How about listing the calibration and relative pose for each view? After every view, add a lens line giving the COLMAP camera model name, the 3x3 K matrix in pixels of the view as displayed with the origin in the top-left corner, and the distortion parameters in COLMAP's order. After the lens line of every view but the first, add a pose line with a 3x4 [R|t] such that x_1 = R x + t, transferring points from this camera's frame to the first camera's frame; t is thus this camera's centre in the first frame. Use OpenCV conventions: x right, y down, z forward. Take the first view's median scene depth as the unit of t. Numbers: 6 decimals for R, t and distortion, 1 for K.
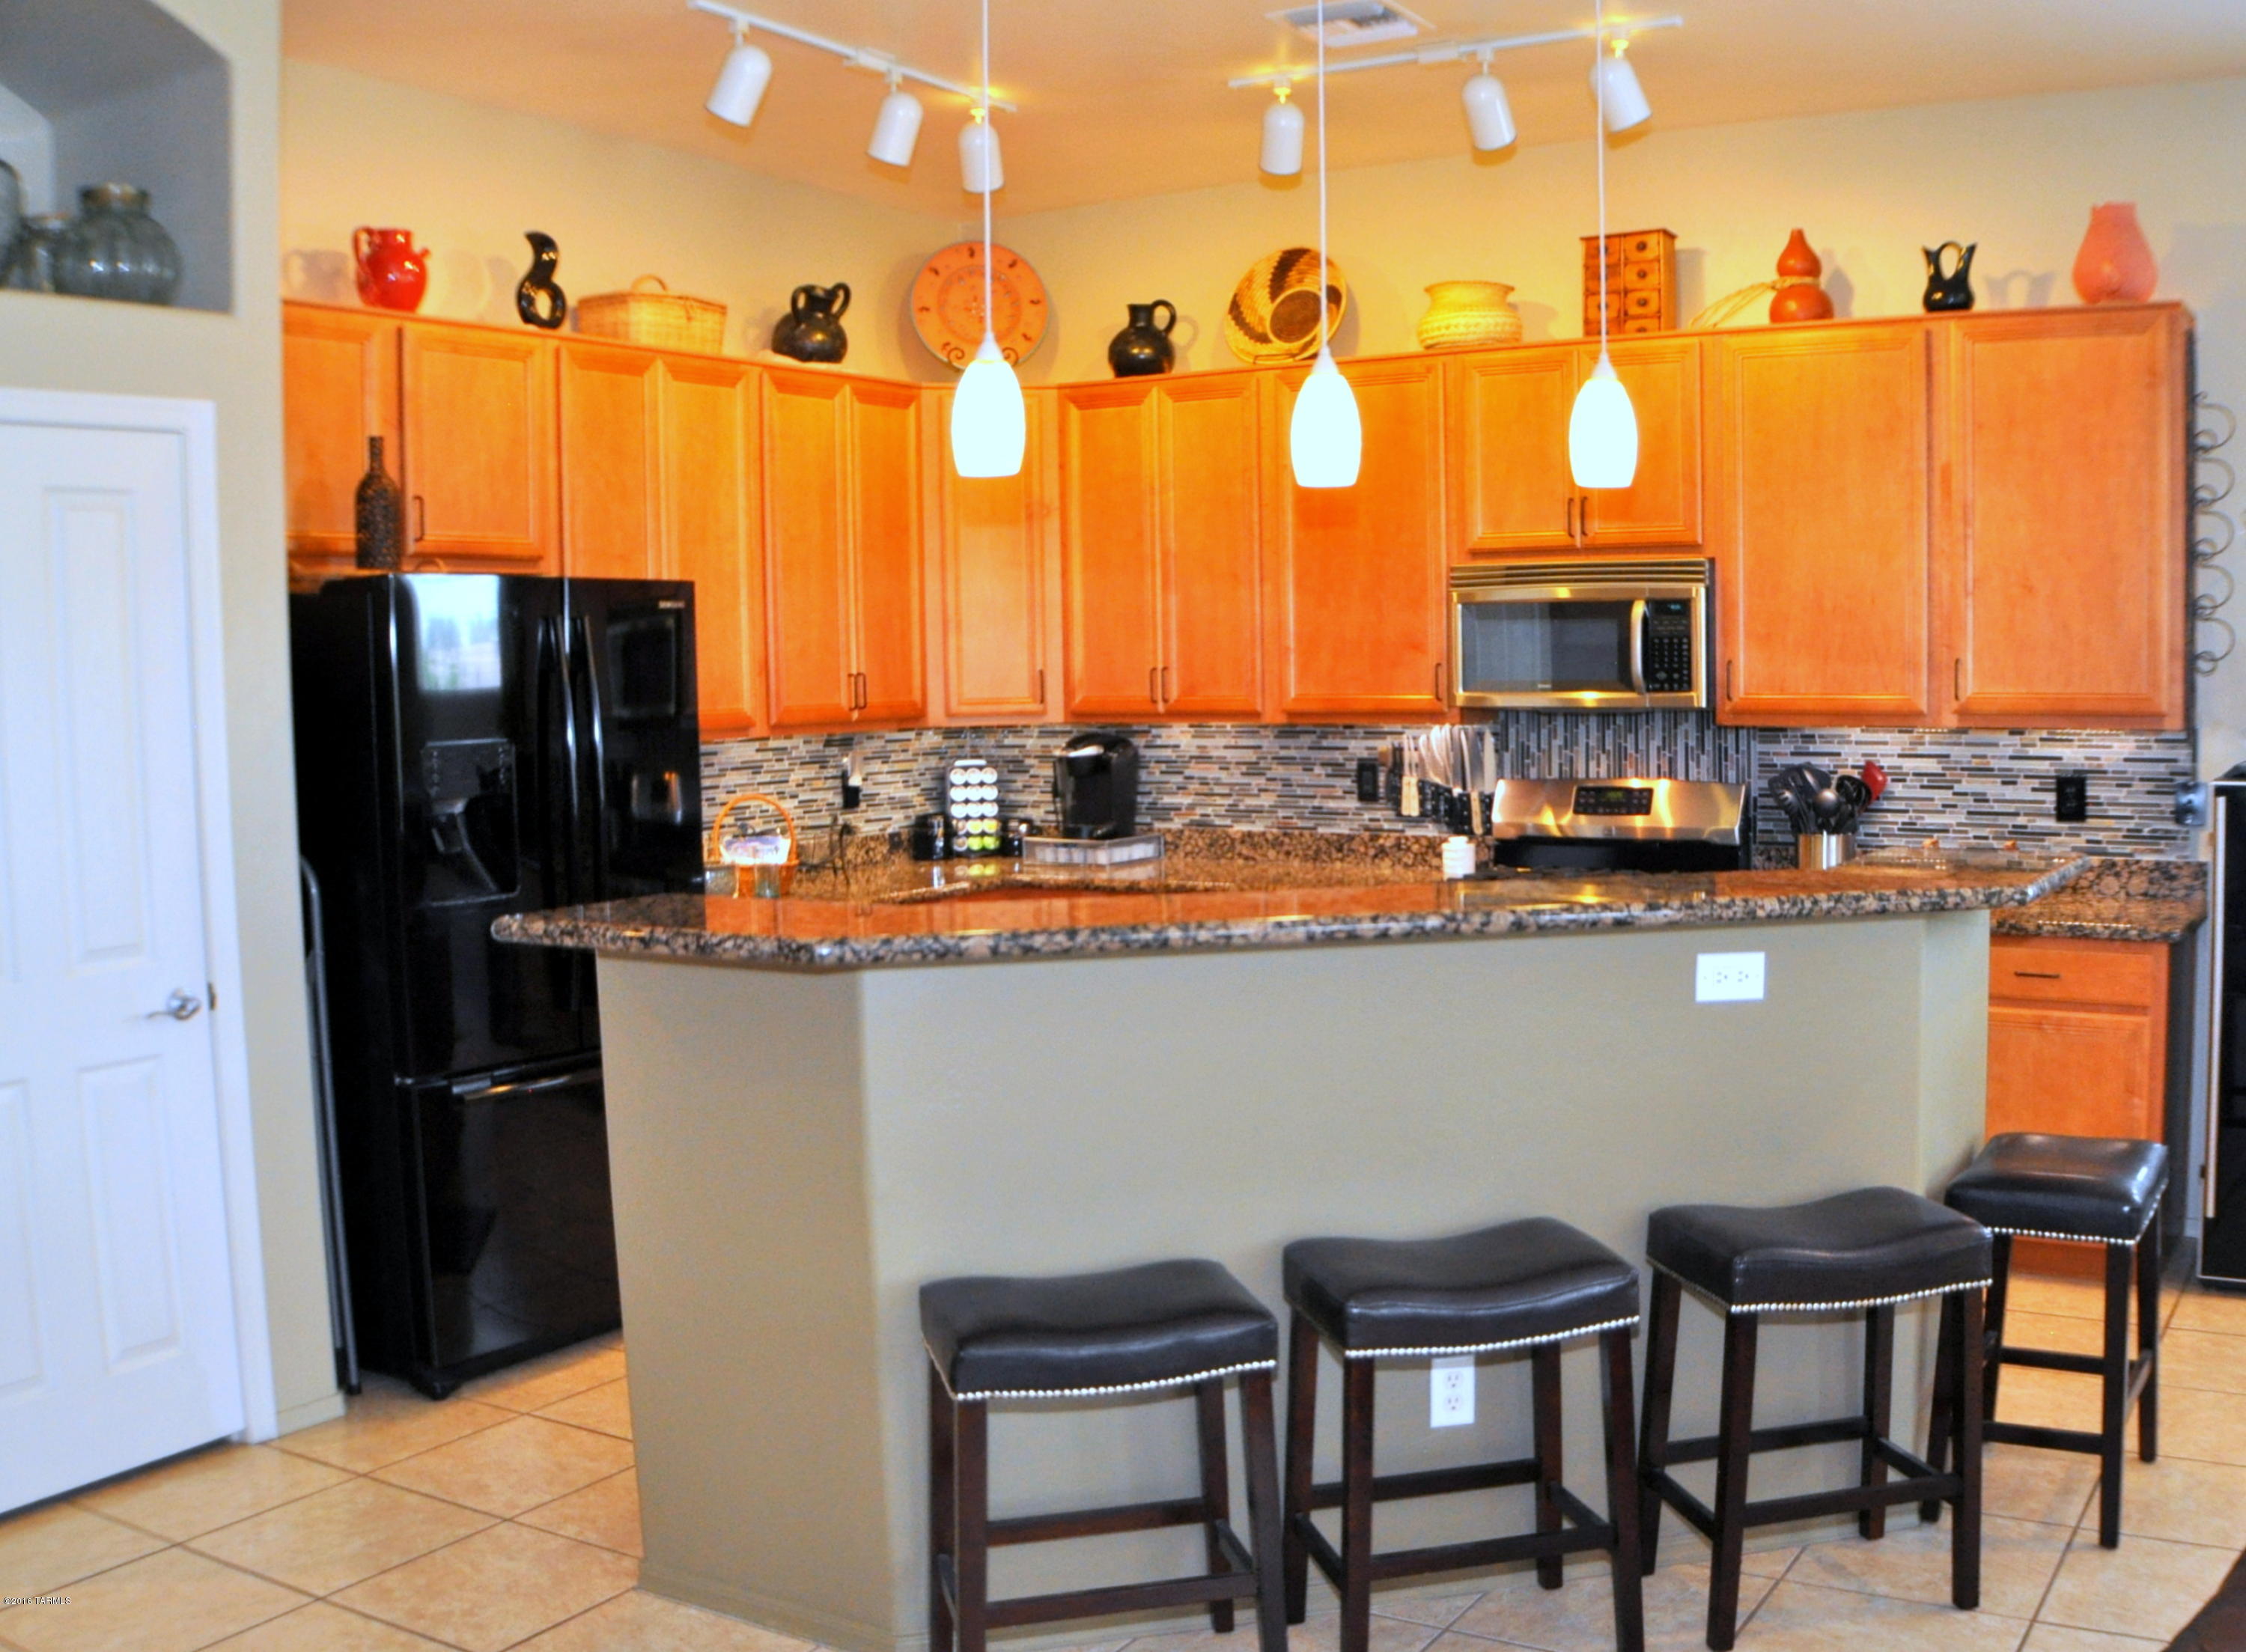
lens RADIAL K [[2238.5, 0, 1290.6], [0, 2238.5, 835.4], [0, 0, 1]] dist [-0.169039, -0.000929]
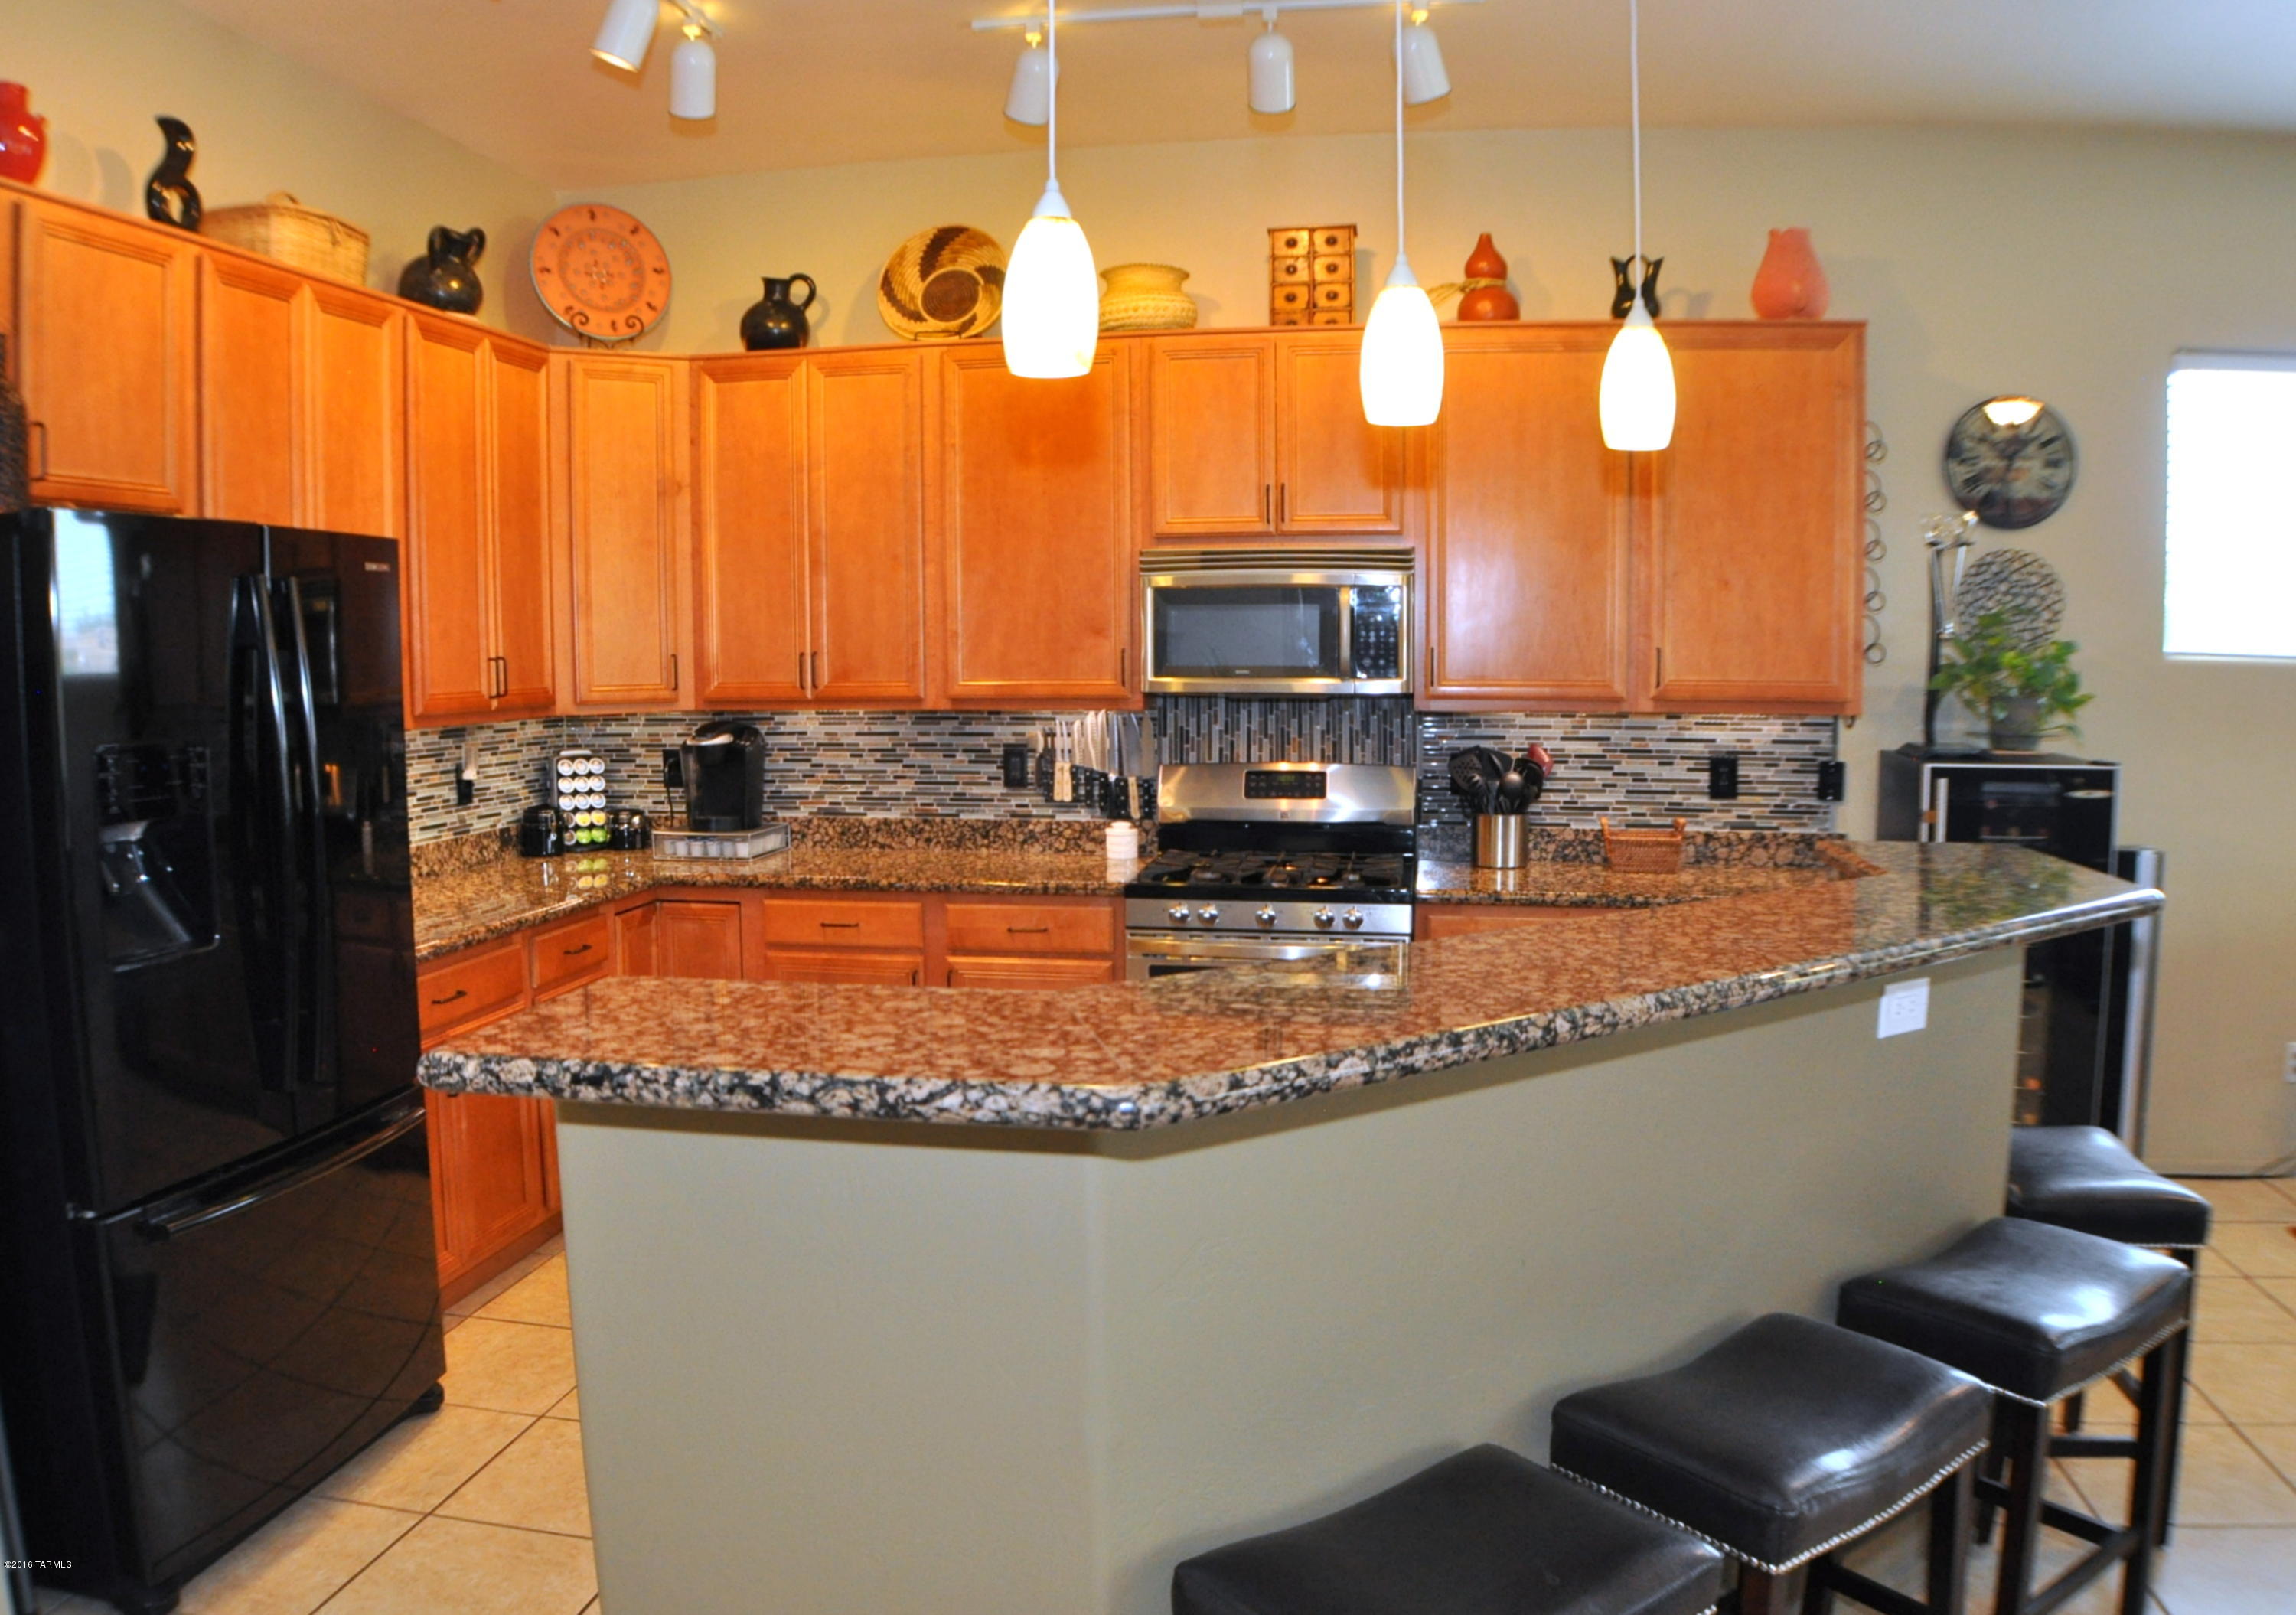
lens RADIAL K [[1703.8, 0, 1108.4], [0, 1703.8, 816.0], [0, 0, 1]] dist [-0.174363, 0.041878]
pose [[0.948746, -0.022703, 0.315222, -0.172223], [0.017764, 0.999670, 0.018531, -0.016293], [-0.315539, -0.011981, 0.948837, 0.275250]]
